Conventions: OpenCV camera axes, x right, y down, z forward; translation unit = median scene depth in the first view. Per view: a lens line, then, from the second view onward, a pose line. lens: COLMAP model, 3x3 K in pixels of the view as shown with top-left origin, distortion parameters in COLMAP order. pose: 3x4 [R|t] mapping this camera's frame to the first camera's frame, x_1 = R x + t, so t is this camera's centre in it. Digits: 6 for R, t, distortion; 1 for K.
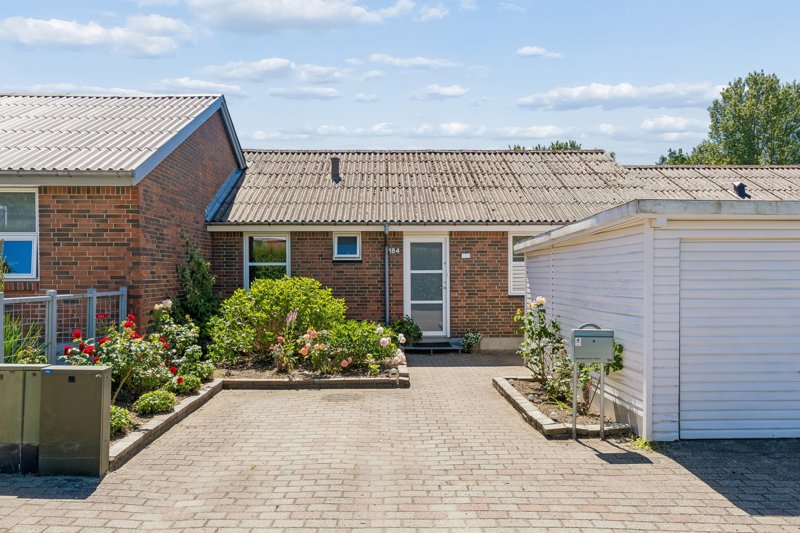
lens RADIAL K [[685.3, 0, 400.0], [0, 685.3, 266.5], [0, 0, 1]] dist [0.004923, -0.008060]
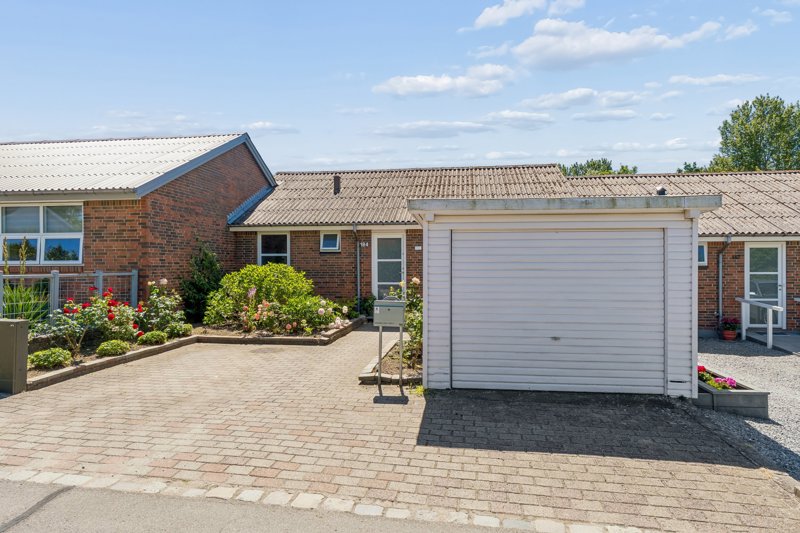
lens RADIAL K [[518.7, 0, 400.0], [0, 518.7, 266.5], [0, 0, 1]] dist [-0.011602, 0.000972]
pose [[0.984917, 0.000836, -0.173024, 0.235372], [0.001357, 0.999920, 0.012558, 0.007256], [0.173020, -0.012603, 0.984838, 0.020084]]
